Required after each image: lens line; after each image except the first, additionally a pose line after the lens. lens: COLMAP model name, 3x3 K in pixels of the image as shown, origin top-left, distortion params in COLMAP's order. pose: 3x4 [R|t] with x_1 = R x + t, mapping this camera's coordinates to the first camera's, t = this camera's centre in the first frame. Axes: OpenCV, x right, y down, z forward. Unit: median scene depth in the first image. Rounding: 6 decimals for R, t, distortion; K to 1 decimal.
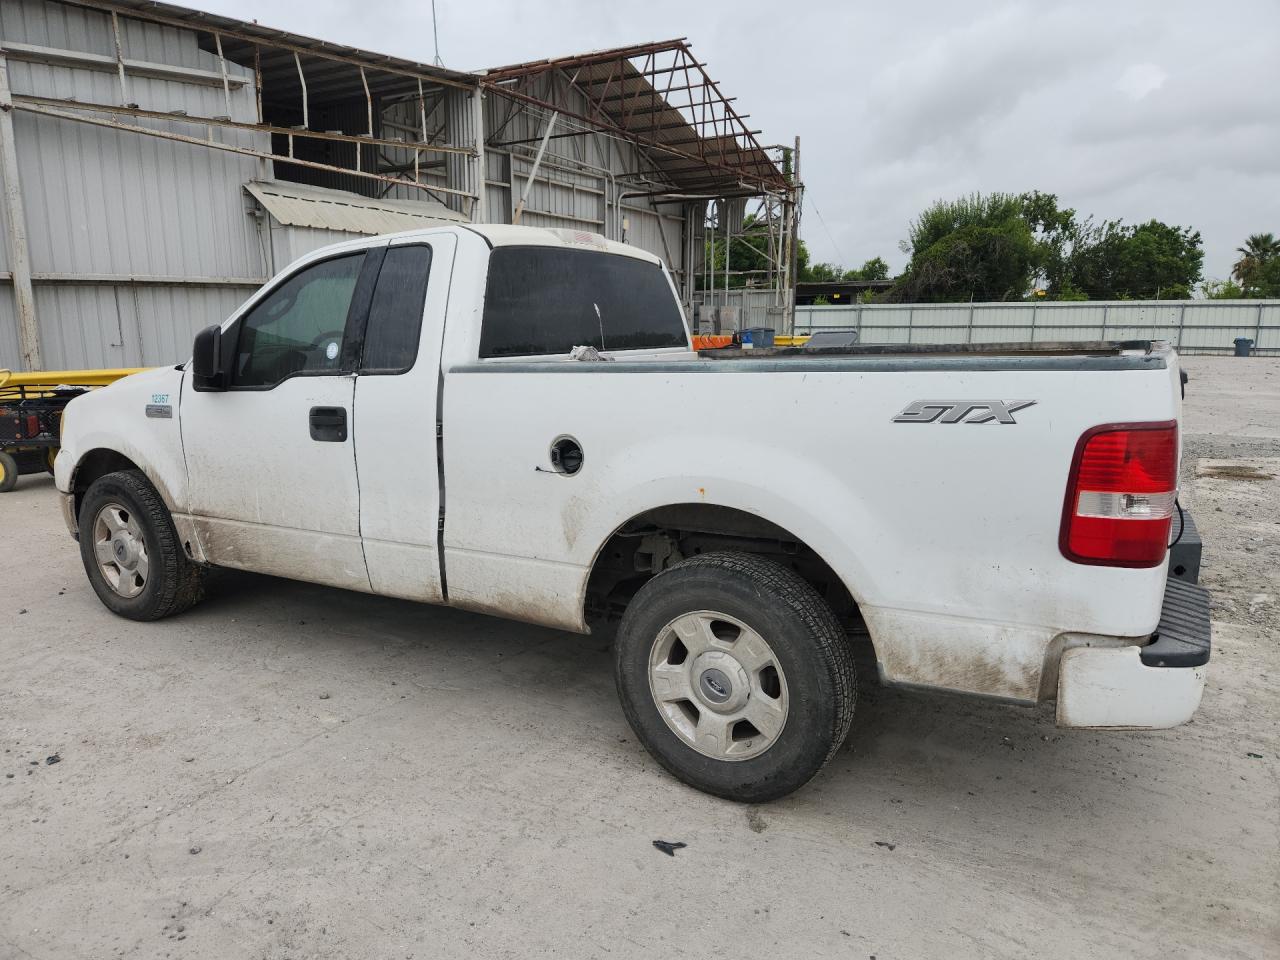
lens RADIAL K [[879.4, 0, 620.1], [0, 879.4, 486.3], [0, 0, 1]] dist [0.101217, -0.082281]
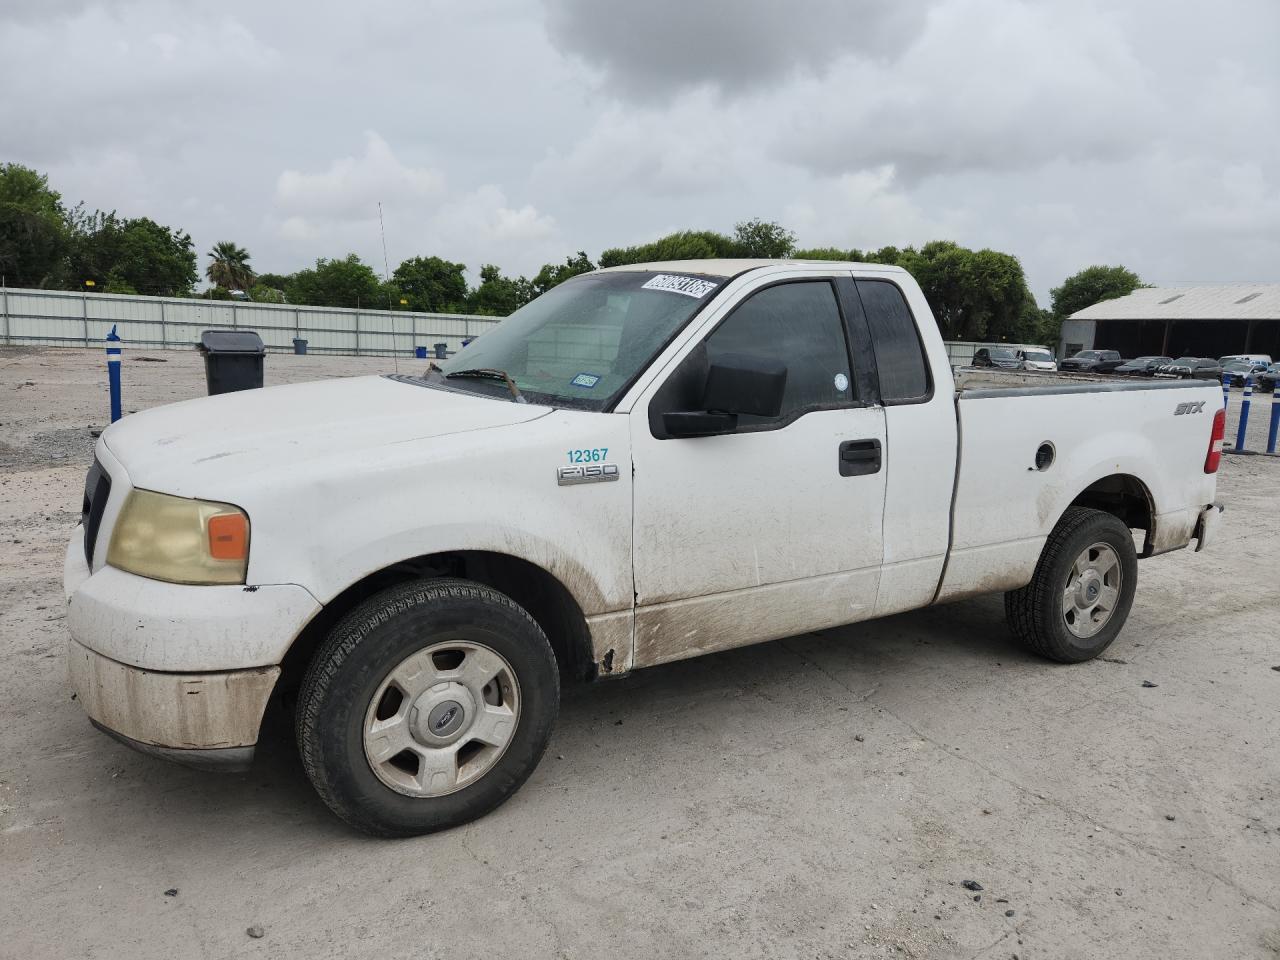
lens RADIAL K [[904.0, 0, 640.0], [0, 904.0, 480.0], [0, 0, 1]] dist [0.080983, -0.100123]
pose [[0.438532, -0.122810, 0.890285, -1.394129], [0.122829, 0.989514, 0.075996, -0.159226], [-0.890282, 0.076026, 0.449018, 0.811213]]
